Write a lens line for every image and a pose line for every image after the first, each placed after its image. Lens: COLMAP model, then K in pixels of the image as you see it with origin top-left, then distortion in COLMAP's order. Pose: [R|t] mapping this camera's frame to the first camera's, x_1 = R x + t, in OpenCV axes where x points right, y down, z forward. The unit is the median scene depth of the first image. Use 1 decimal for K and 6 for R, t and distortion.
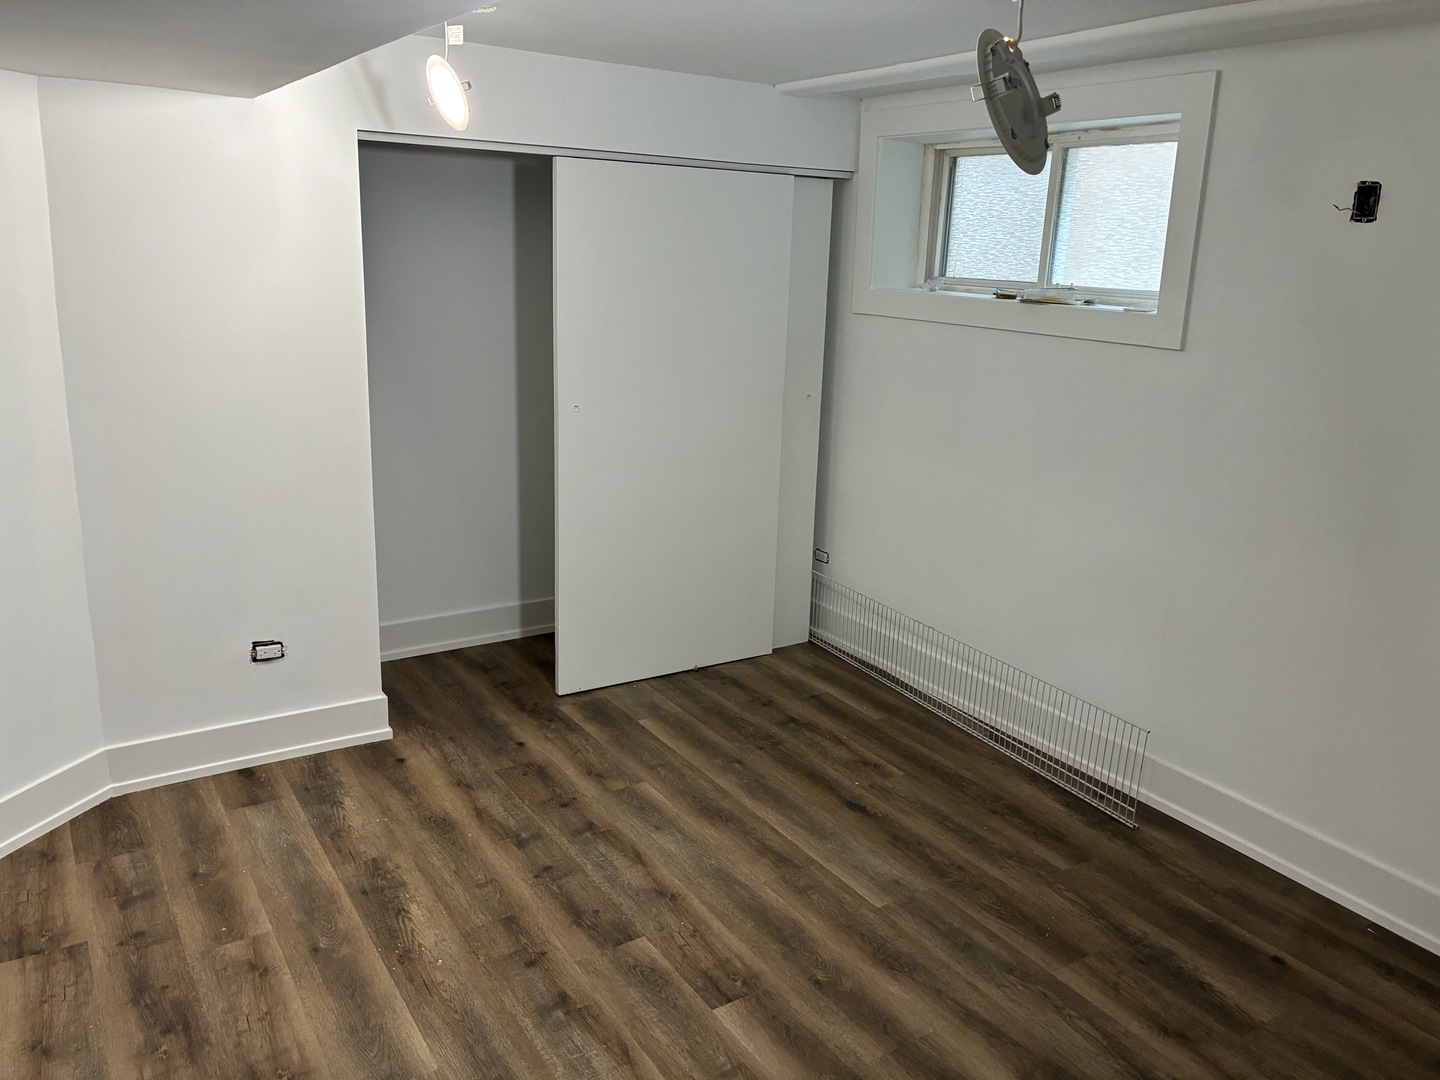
lens RADIAL K [[1089.8, 0, 723.2], [0, 1089.8, 523.7], [0, 0, 1]] dist [0.044363, -0.054514]
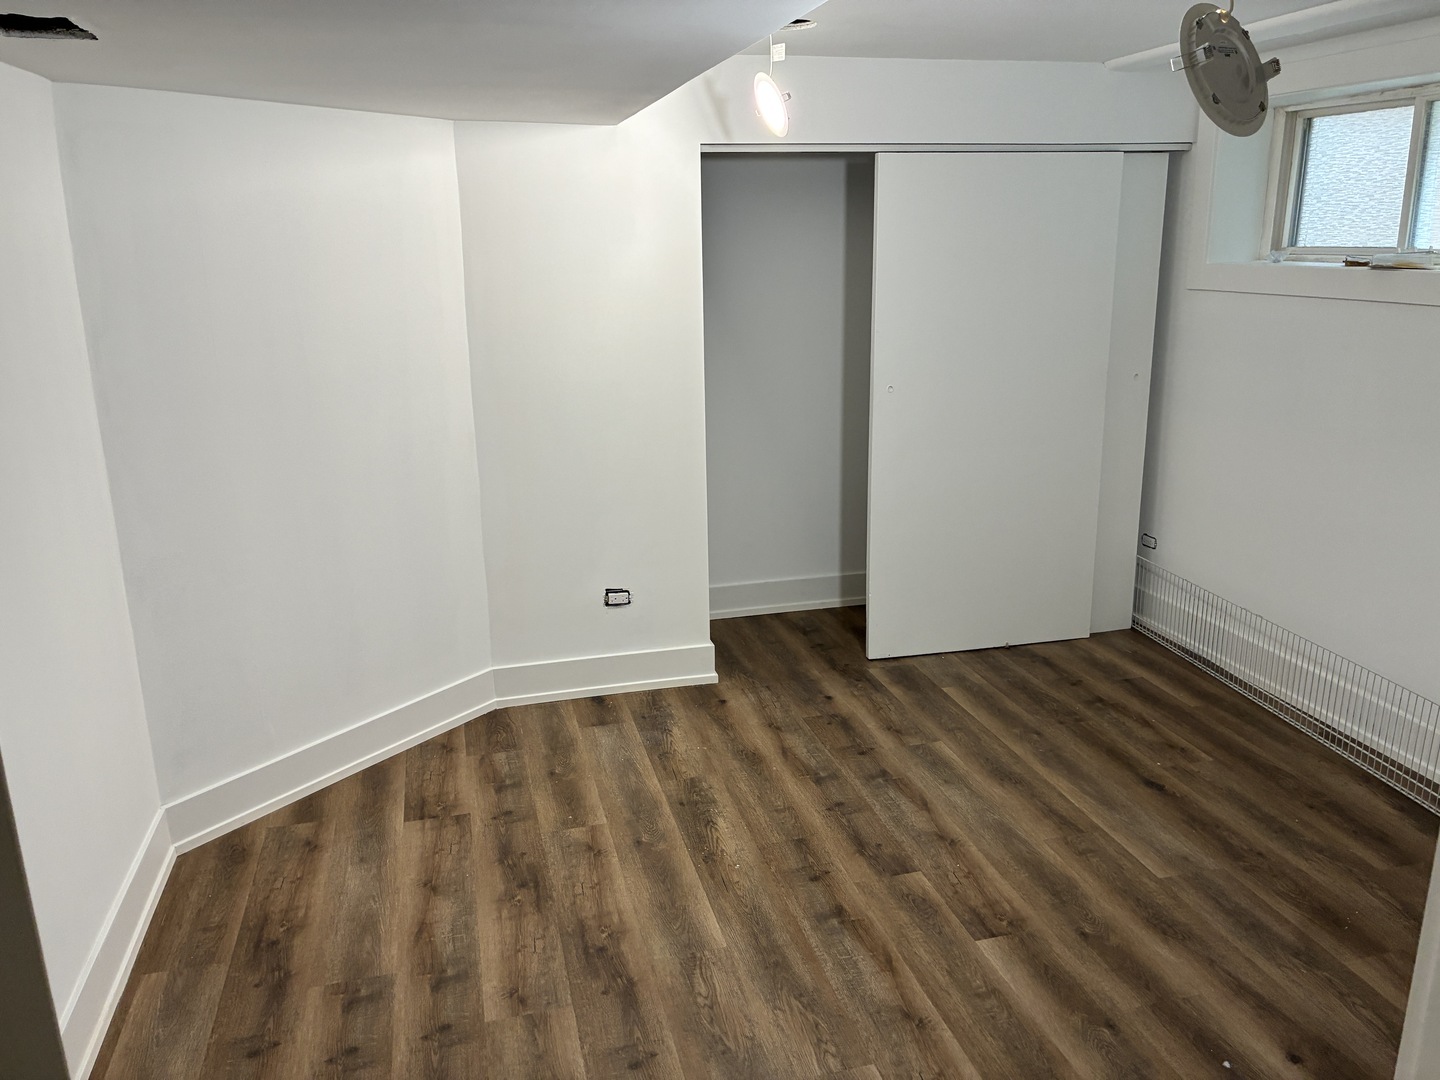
lens RADIAL K [[1089.8, 0, 723.2], [0, 1089.8, 523.7], [0, 0, 1]] dist [0.044363, -0.054514]
pose [[0.946758, 0.030116, -0.320535, 0.067444], [-0.029303, 0.999543, 0.007360, 0.027587], [0.320611, 0.002424, 0.947208, -0.071591]]
